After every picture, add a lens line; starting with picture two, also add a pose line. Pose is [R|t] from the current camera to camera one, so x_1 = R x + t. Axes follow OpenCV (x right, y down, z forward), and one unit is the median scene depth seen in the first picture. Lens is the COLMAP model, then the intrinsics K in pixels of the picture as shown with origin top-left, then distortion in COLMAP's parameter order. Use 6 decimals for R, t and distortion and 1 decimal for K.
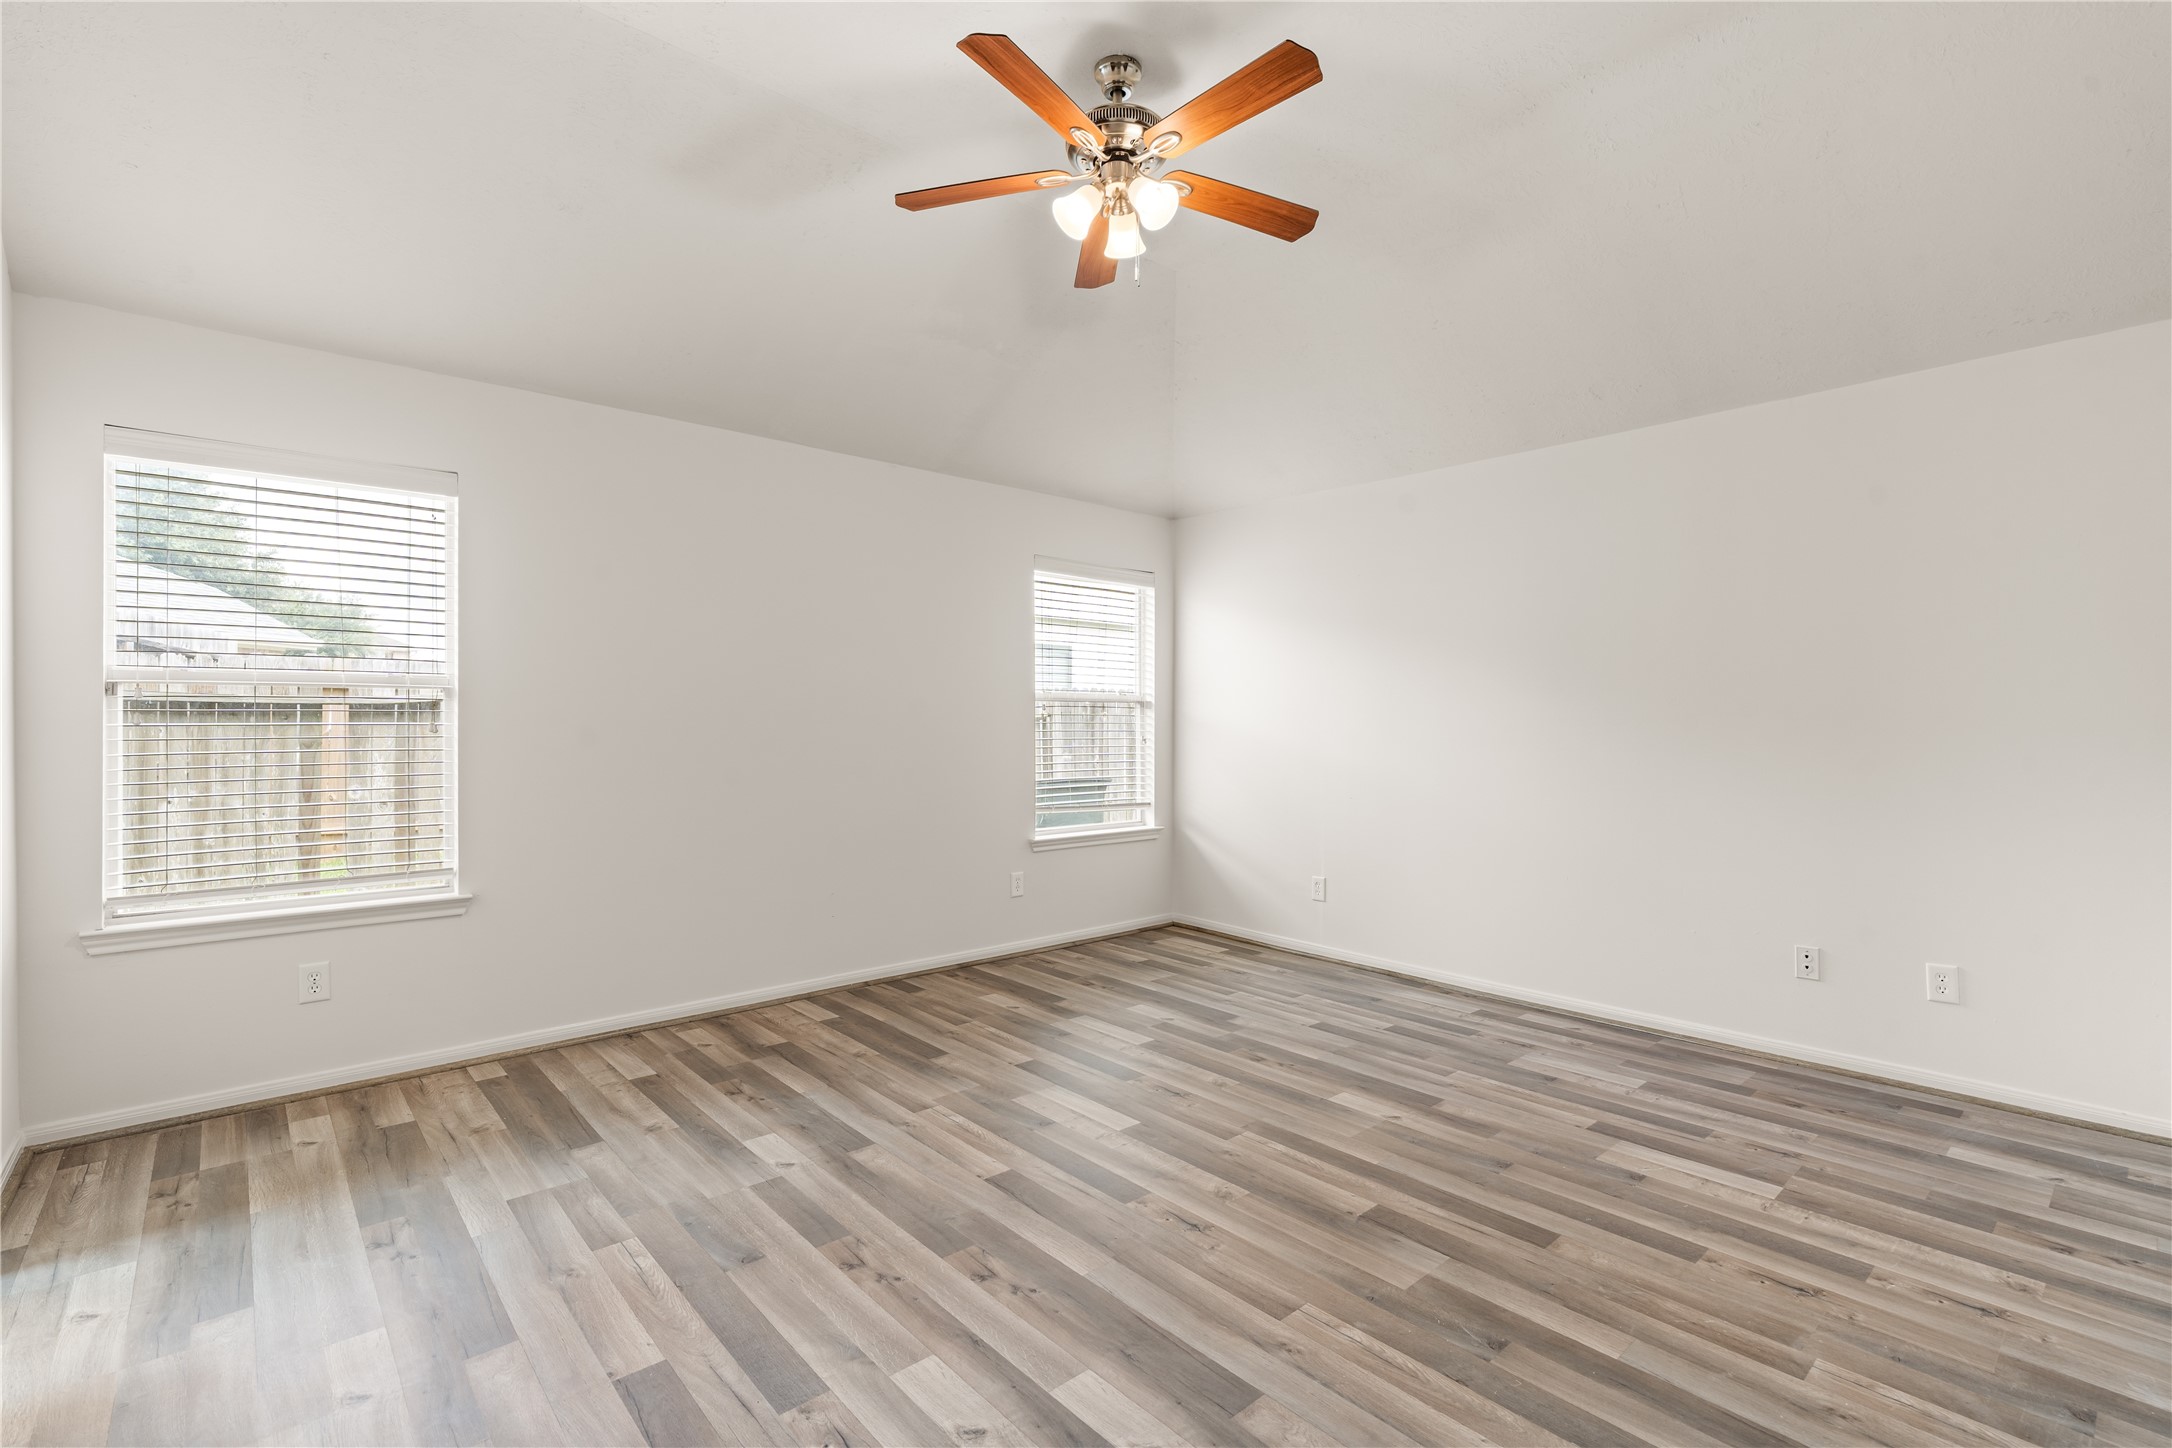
lens RADIAL K [[978.0, 0, 1082.6], [0, 978.0, 717.0], [0, 0, 1]] dist [-0.010083, 0.004064]
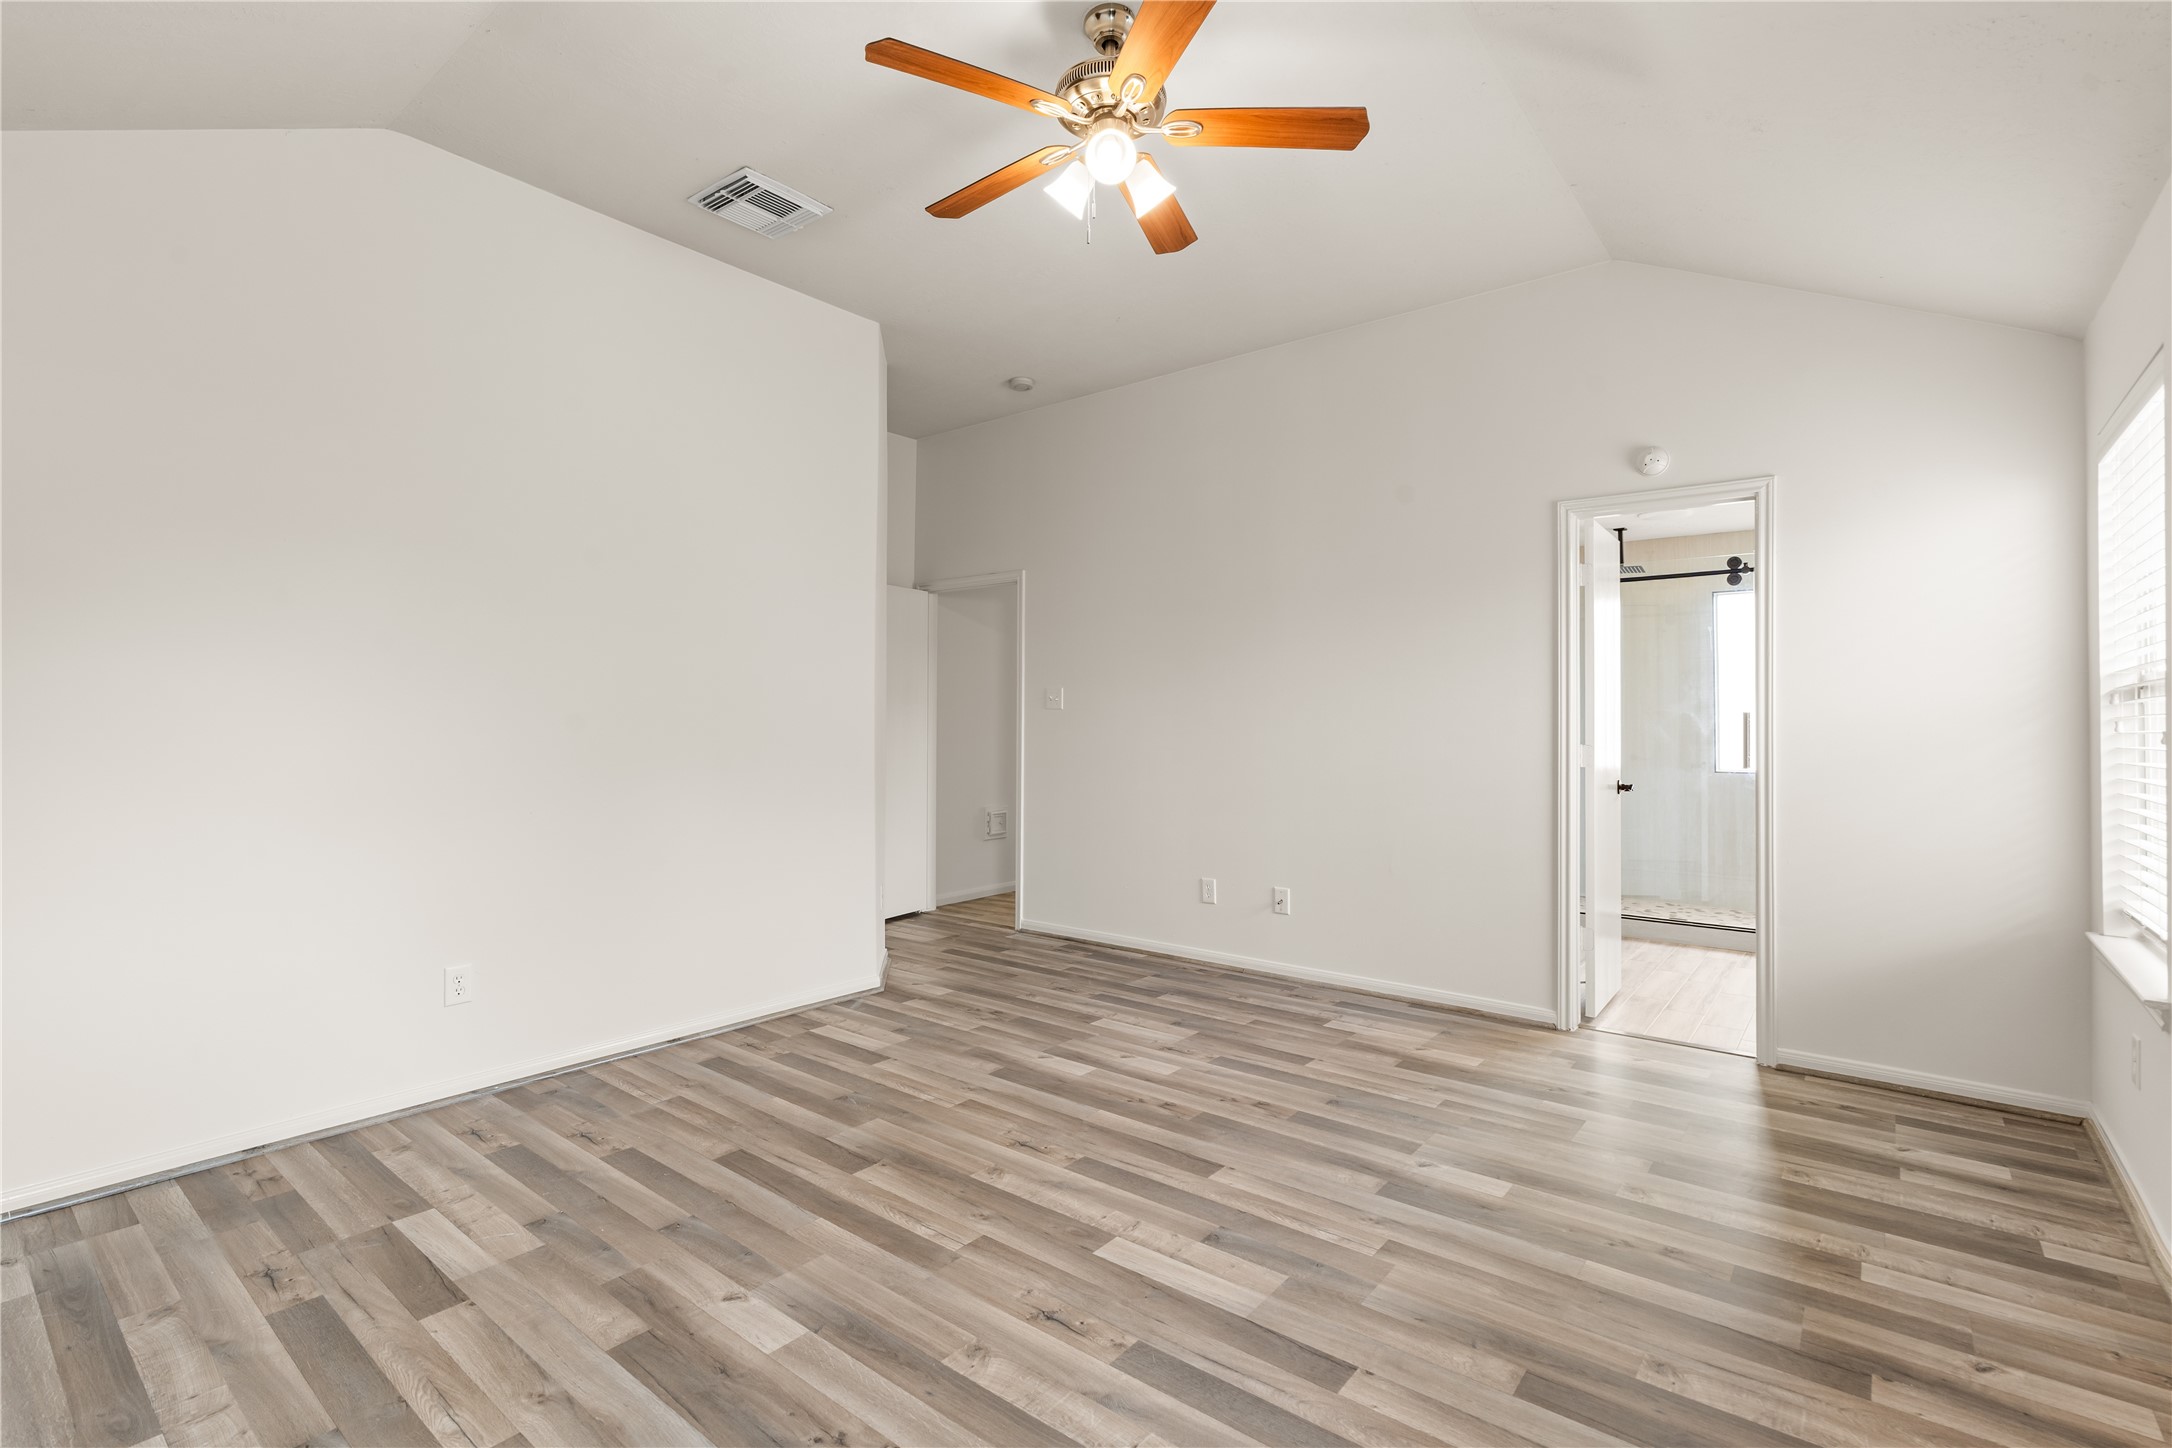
lens RADIAL K [[978.0, 0, 1087.5], [0, 978.0, 721.9], [0, 0, 1]] dist [-0.010083, 0.004064]
pose [[-0.984550, -0.005389, -0.175023, 0.199709], [-0.003731, 0.999945, -0.009799, 0.010305], [0.175066, -0.008994, -0.984516, 1.759479]]
